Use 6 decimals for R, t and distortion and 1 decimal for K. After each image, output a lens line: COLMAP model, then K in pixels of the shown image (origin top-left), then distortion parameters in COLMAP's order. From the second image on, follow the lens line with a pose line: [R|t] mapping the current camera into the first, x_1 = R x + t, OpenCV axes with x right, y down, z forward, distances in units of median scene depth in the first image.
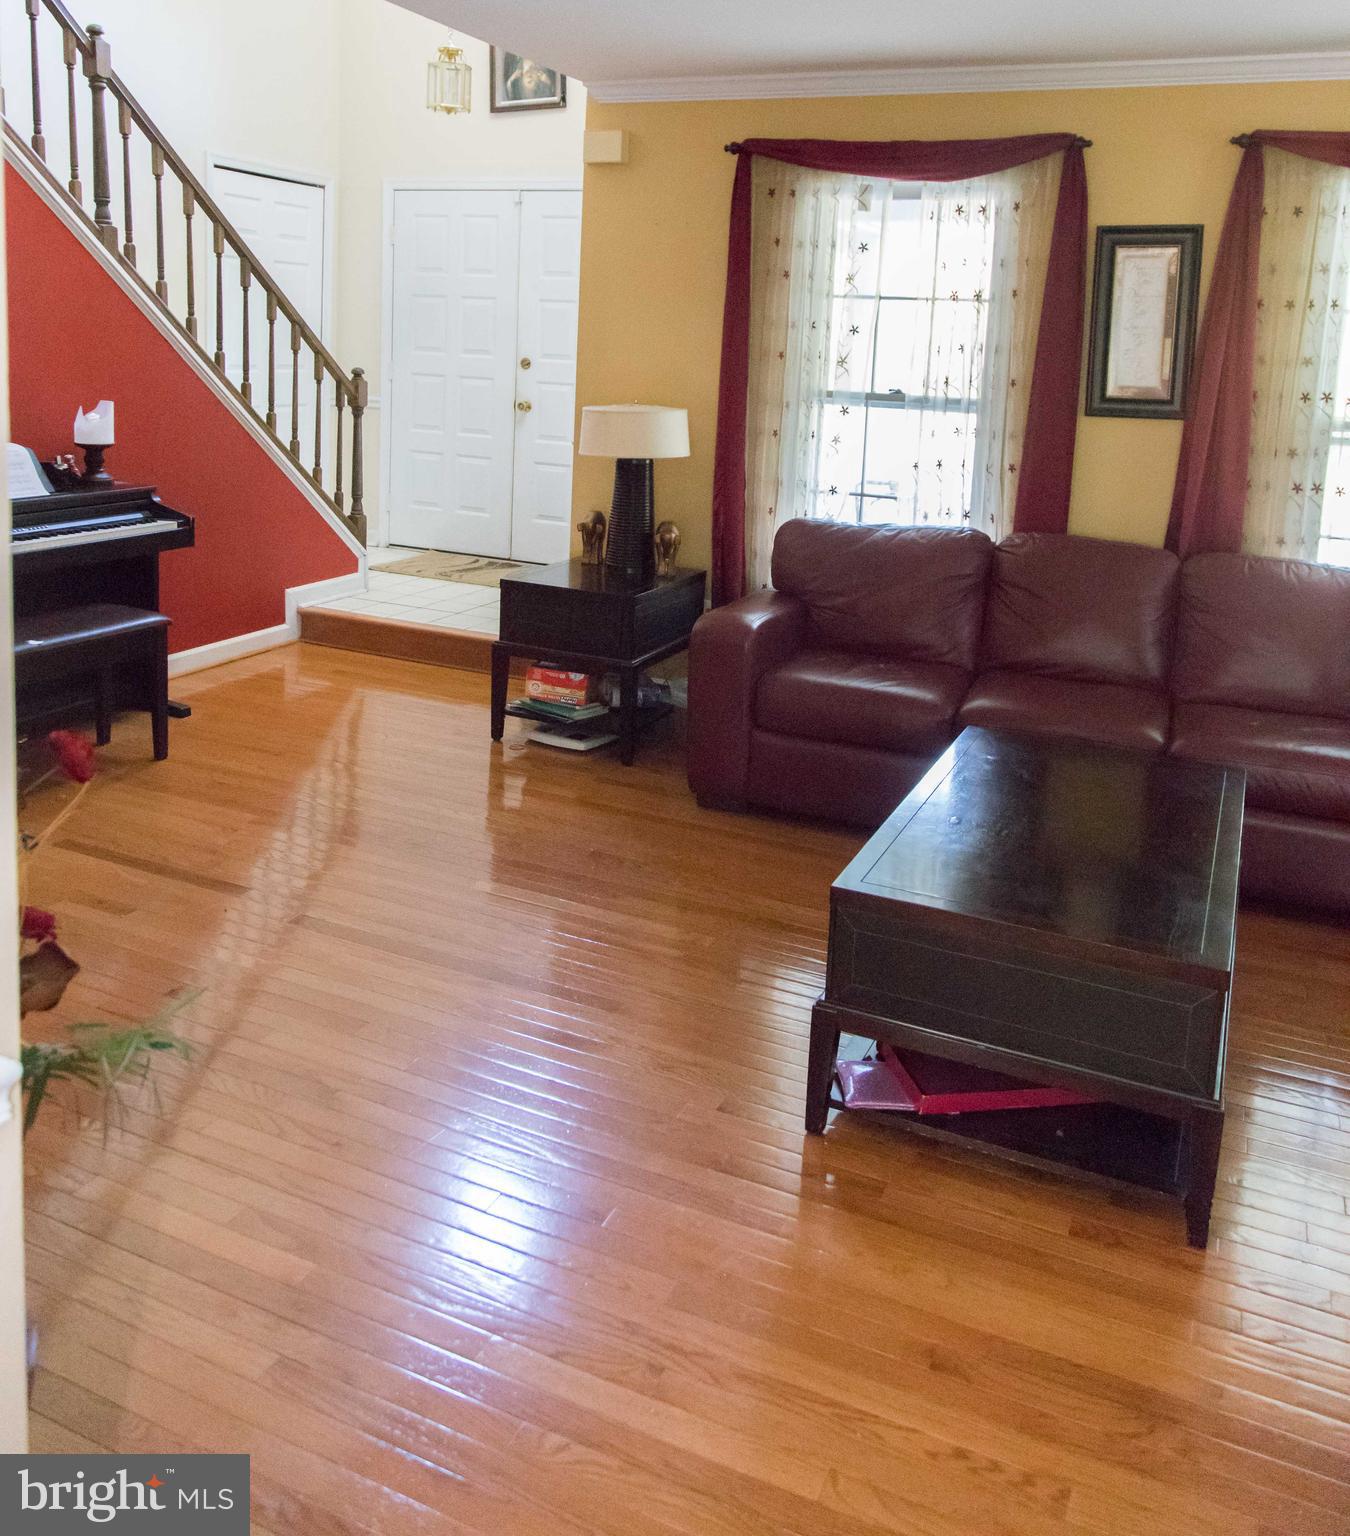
lens RADIAL K [[1317.2, 0, 675.6], [0, 1317.2, 520.4], [0, 0, 1]] dist [0.002749, 0.000127]
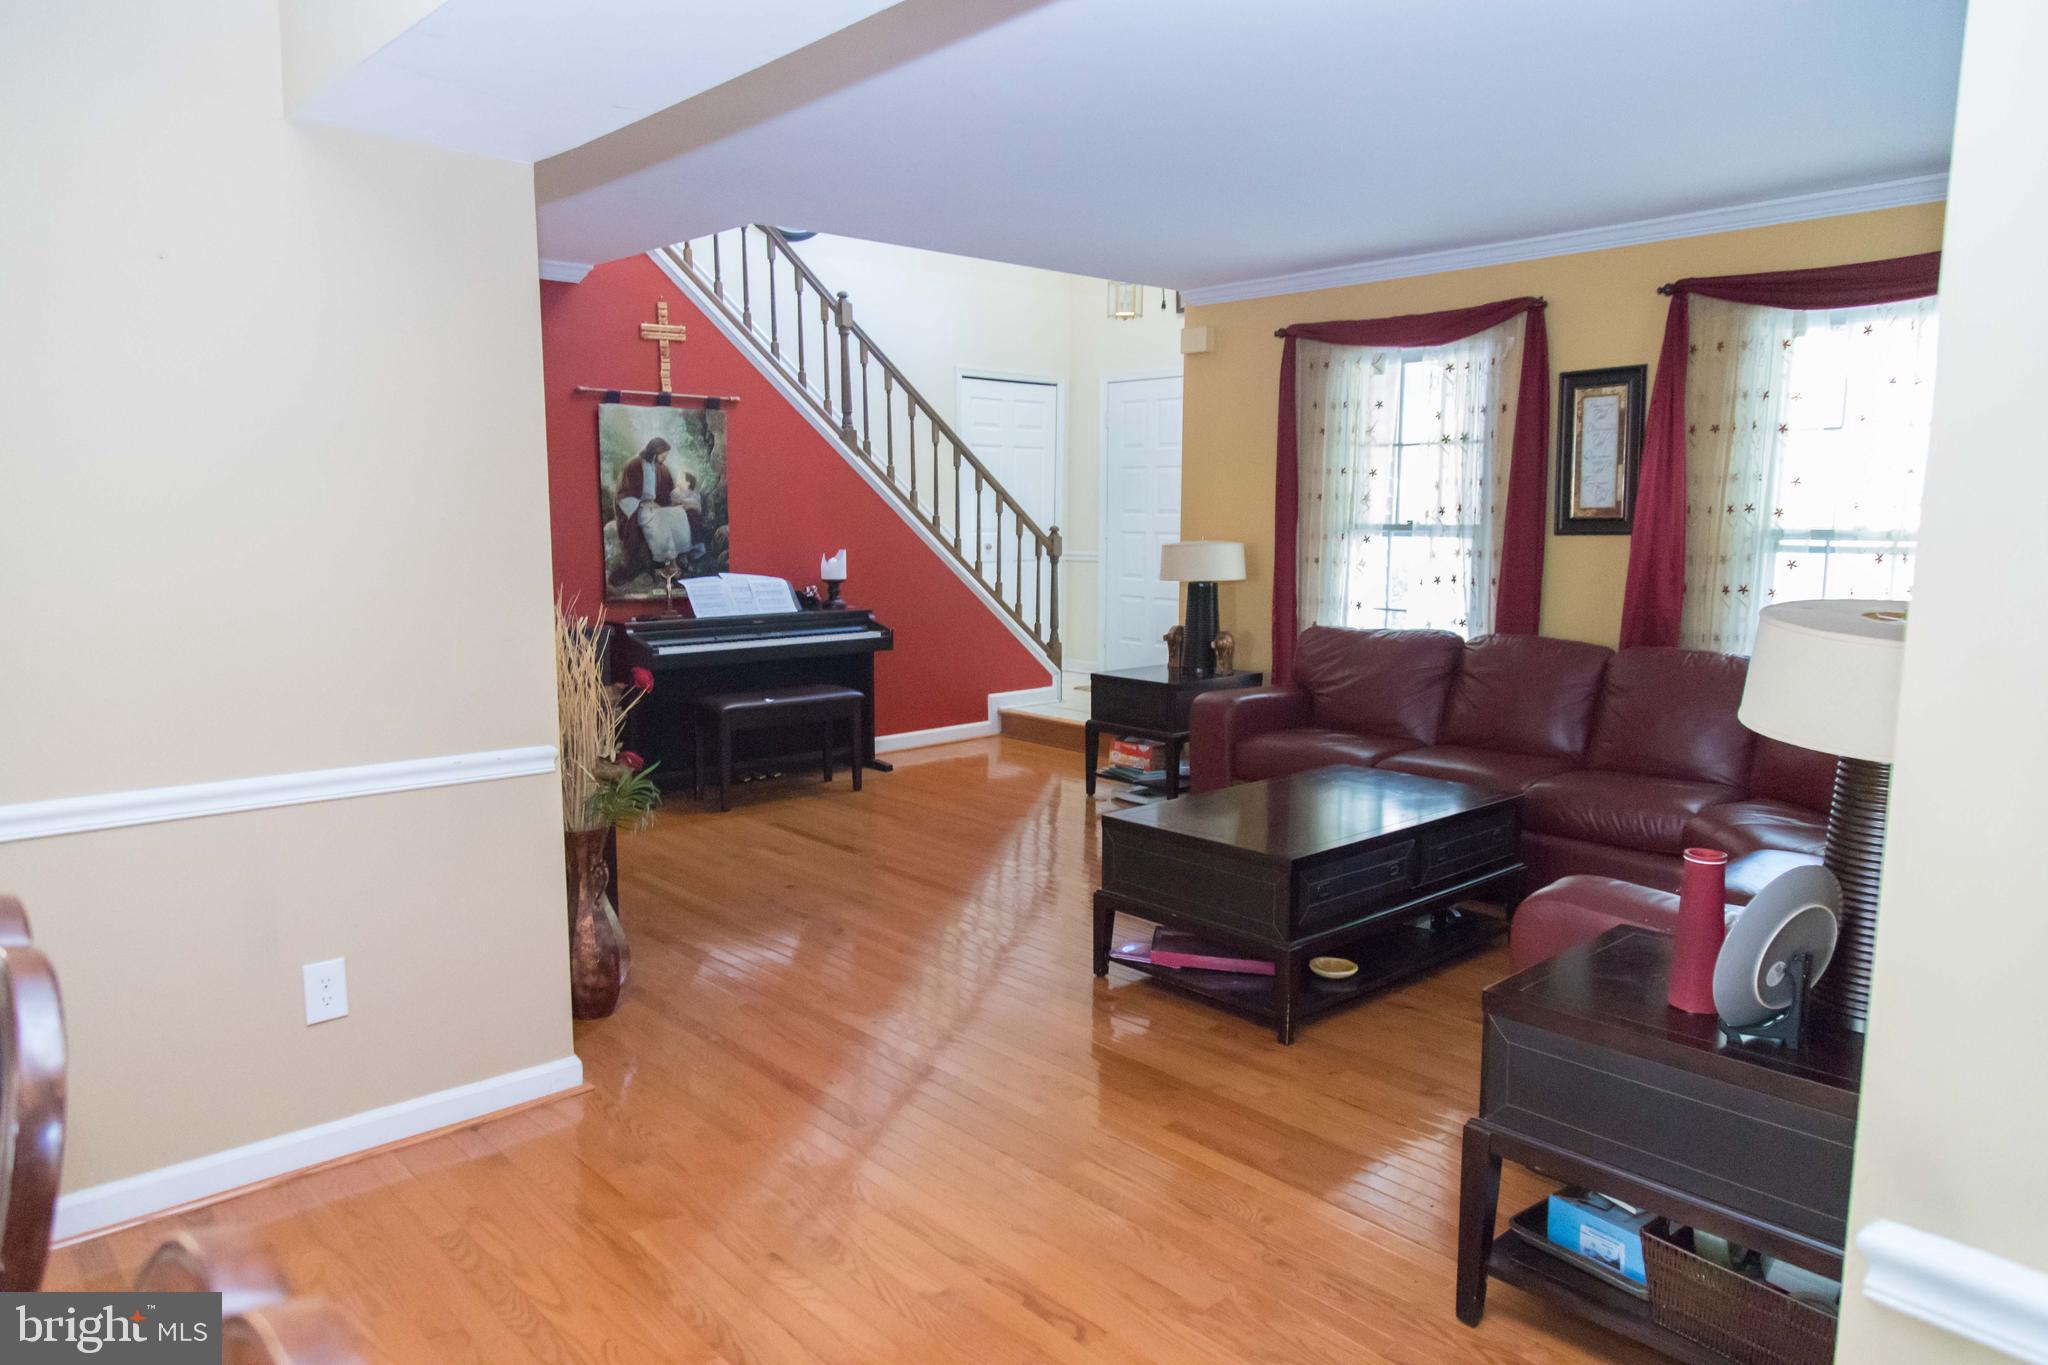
lens RADIAL K [[1330.5, 0, 1024.0], [0, 1330.5, 682.5], [0, 0, 1]] dist [0.006425, -0.001216]
pose [[0.915566, 0.009098, -0.402064, 0.339217], [-0.014838, 0.999828, -0.011164, 0.068350], [0.401893, 0.016187, 0.915544, -0.255898]]
